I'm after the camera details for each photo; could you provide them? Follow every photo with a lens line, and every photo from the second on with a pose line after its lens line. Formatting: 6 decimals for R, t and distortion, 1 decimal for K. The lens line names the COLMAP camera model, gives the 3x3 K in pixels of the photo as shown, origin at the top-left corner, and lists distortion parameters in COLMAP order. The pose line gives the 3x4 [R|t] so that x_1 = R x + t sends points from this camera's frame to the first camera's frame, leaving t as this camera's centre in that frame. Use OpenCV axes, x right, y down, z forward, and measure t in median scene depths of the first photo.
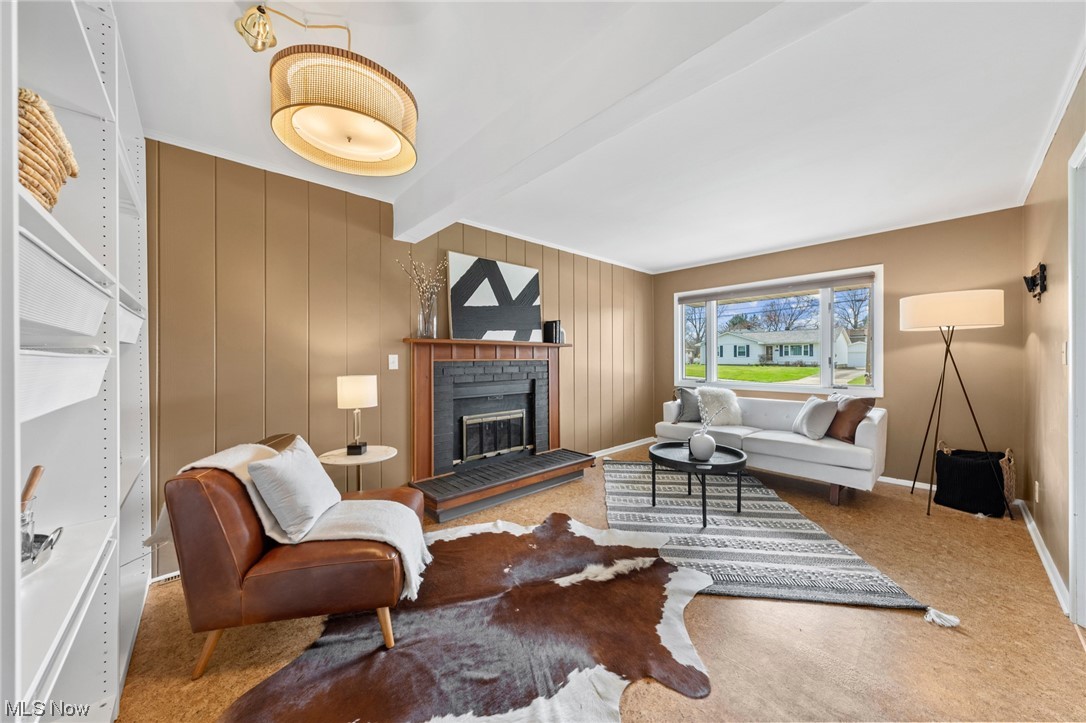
lens RADIAL K [[384.0, 0, 546.9], [0, 384.0, 358.0], [0, 0, 1]] dist [0.009303, 0.000016]
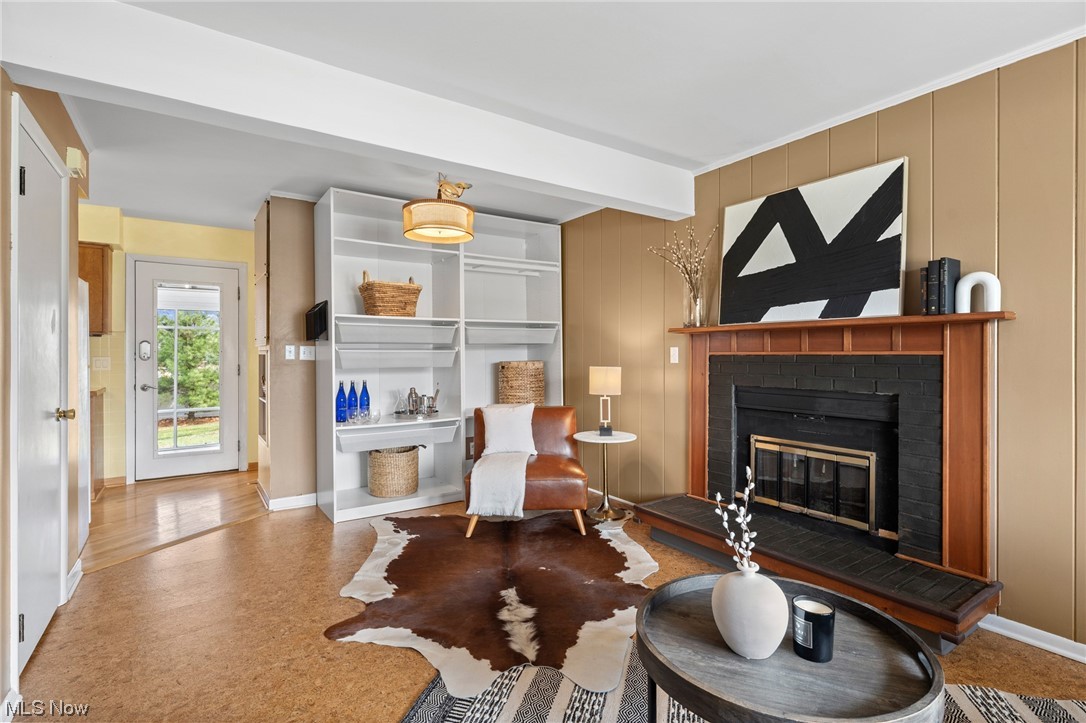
lens RADIAL K [[517.3, 0, 545.4], [0, 517.3, 357.5], [0, 0, 1]] dist [0.004275, 0.000208]
pose [[-0.150751, 0.012810, -0.988489, 0.758750], [0.002372, 0.999918, 0.012596, -0.000226], [0.988569, -0.000446, -0.150769, 0.771846]]
